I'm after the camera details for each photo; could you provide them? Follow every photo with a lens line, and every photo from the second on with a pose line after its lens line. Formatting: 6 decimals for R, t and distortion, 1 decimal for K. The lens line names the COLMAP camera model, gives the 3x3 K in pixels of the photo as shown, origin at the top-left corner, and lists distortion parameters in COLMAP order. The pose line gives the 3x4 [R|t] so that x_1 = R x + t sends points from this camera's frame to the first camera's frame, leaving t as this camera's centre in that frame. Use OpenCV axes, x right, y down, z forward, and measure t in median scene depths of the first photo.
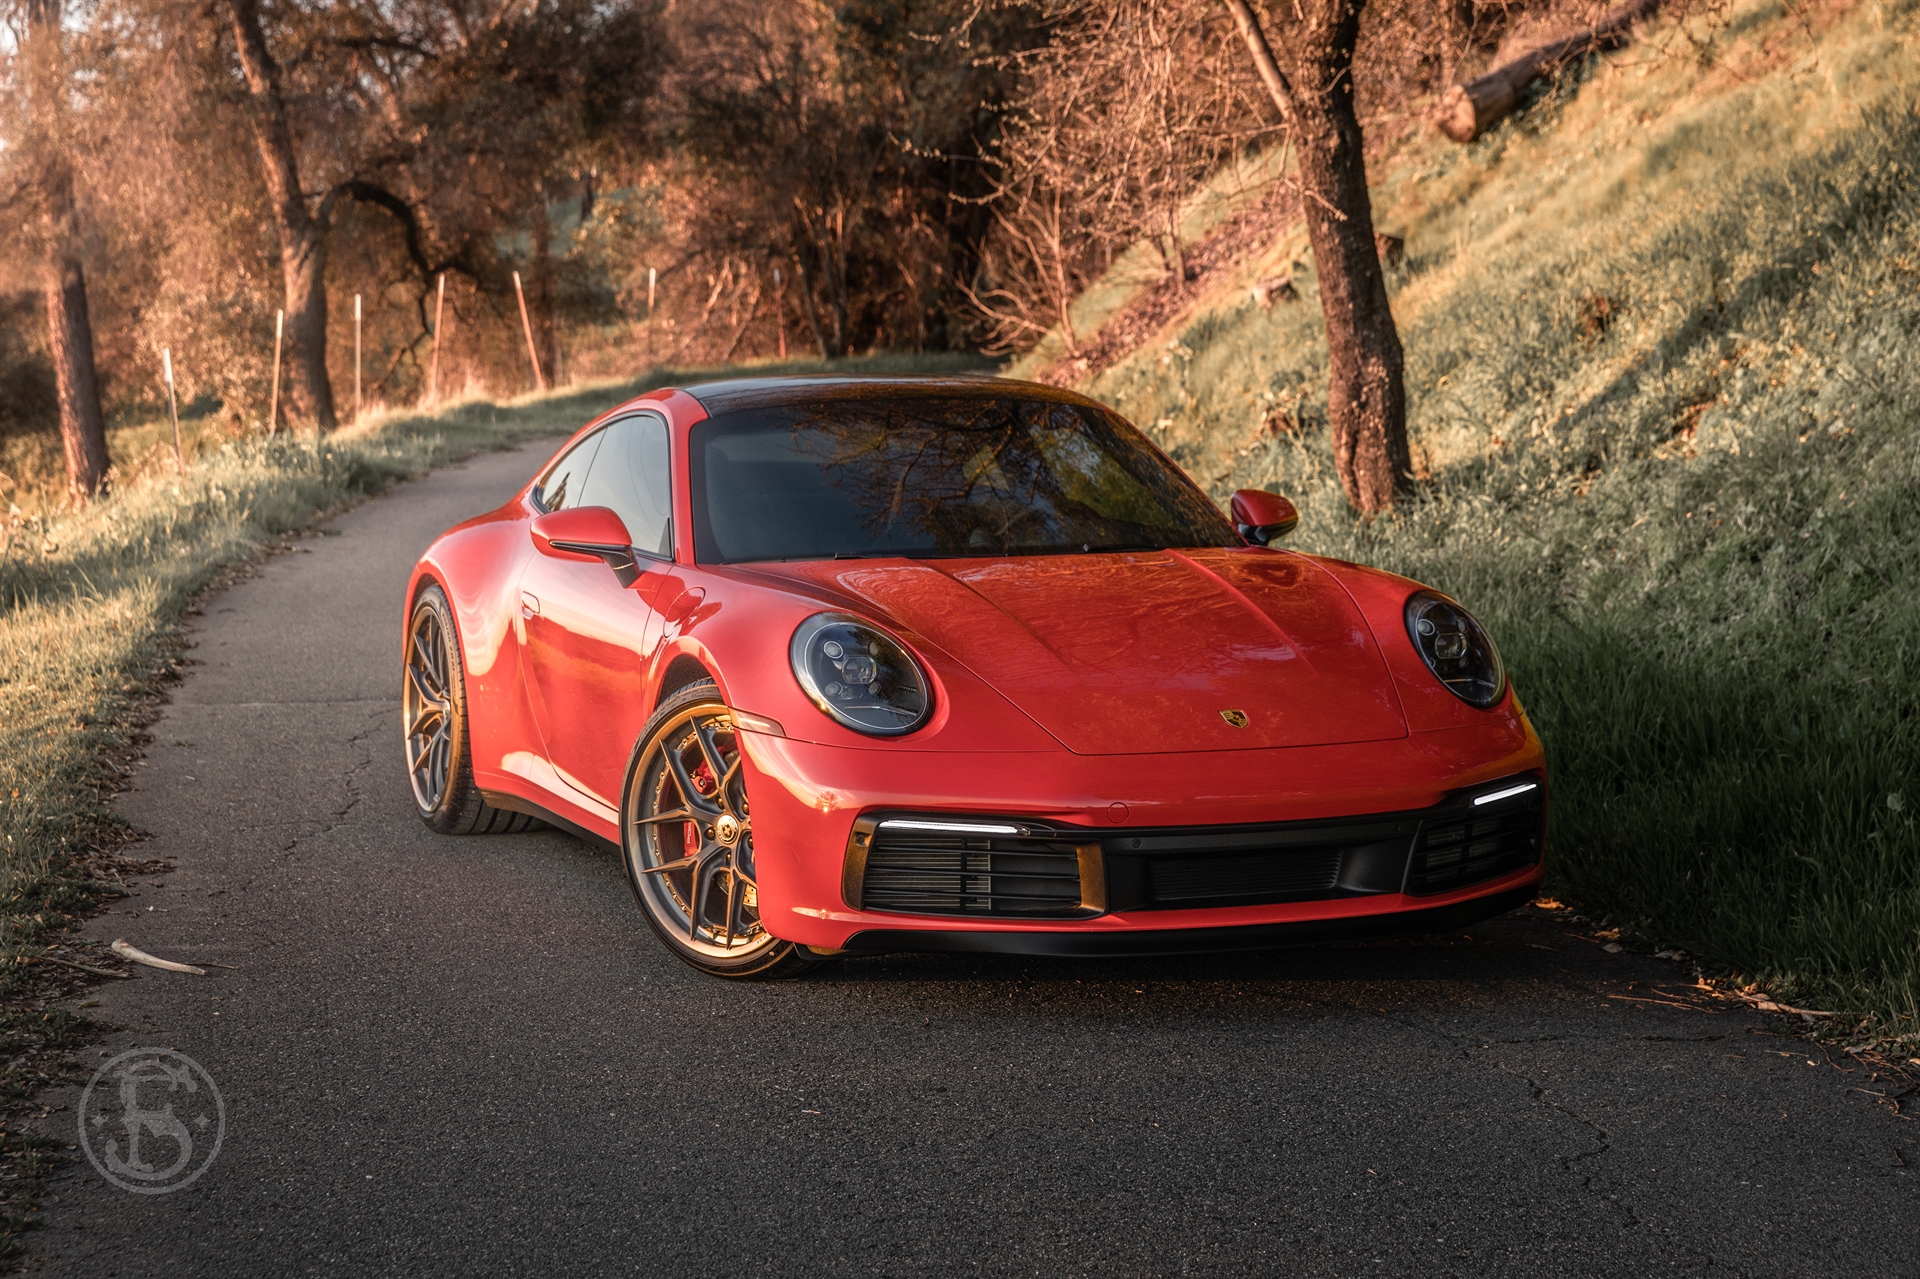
lens RADIAL K [[3907.2, 0, 964.8], [0, 3907.2, 638.3], [0, 0, 1]] dist [0.002508, 0.000000]
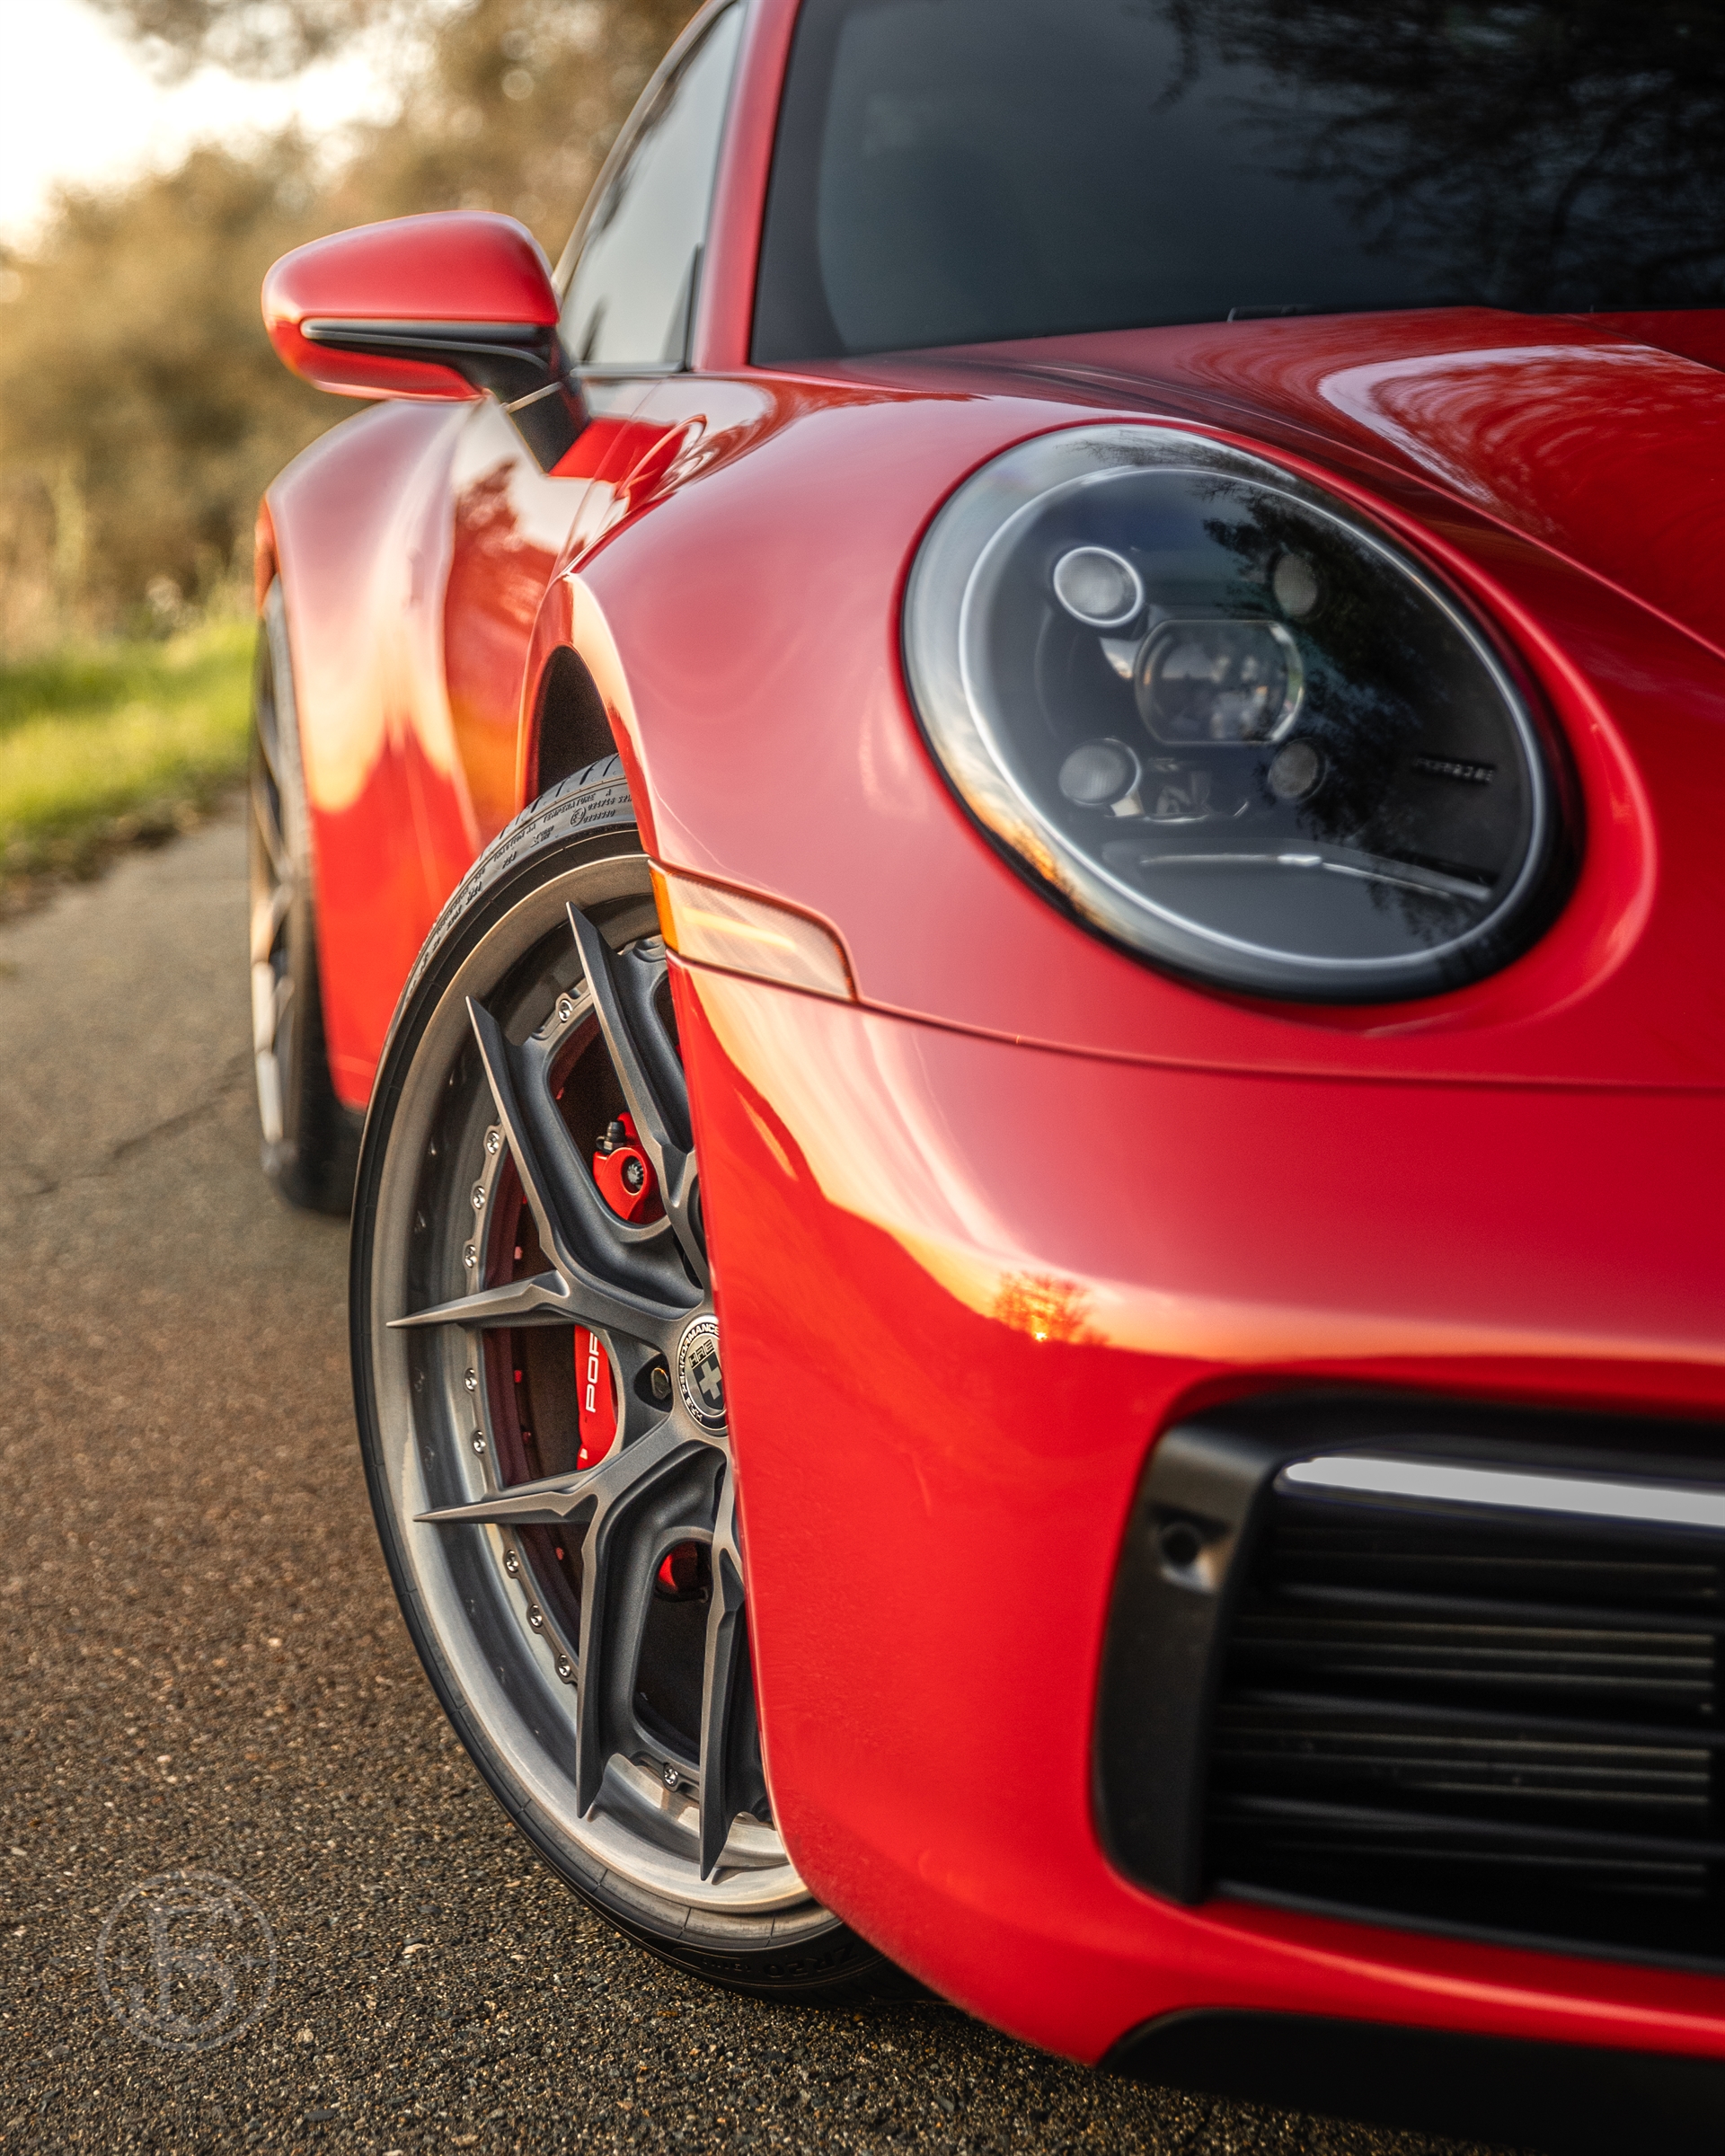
lens RADIAL K [[4480.2, 0, 864.1], [0, 4480.2, 1079.1], [0, 0, 1]] dist [-0.067545, 0.000000]
pose [[0.984742, 0.006678, -0.173893, -0.003248], [0.002862, 0.998507, 0.054555, 0.013530], [0.173998, -0.054221, 0.983252, 0.630543]]
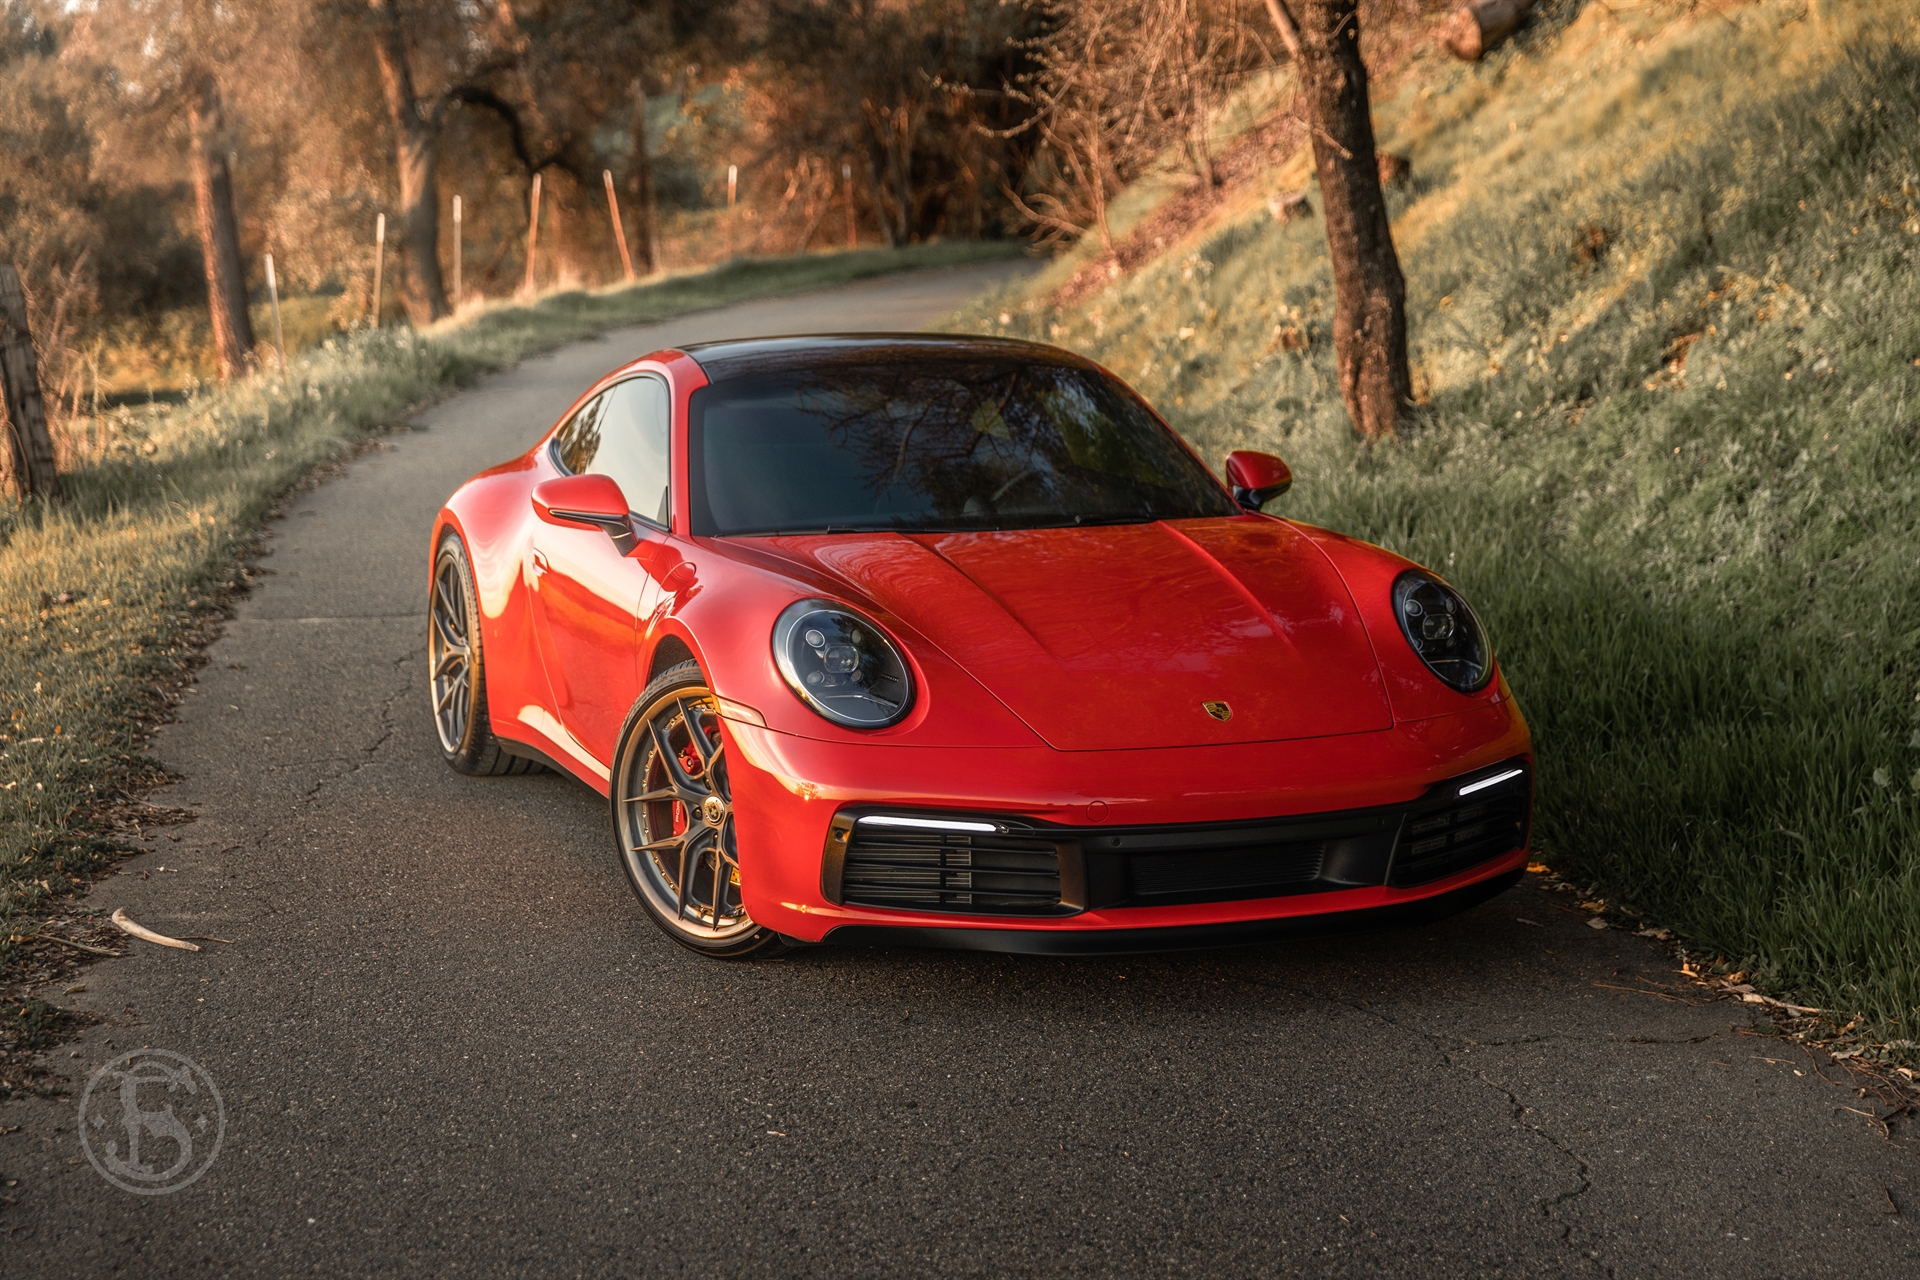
lens RADIAL K [[3449.7, 0, 954.2], [0, 3449.7, 642.3], [0, 0, 1]] dist [0.001409, 0.000000]
pose [[0.999762, 0.003033, -0.021604, 0.017242], [-0.001997, 0.998853, 0.047851, -0.031823], [0.021724, -0.047796, 0.998621, 0.101482]]
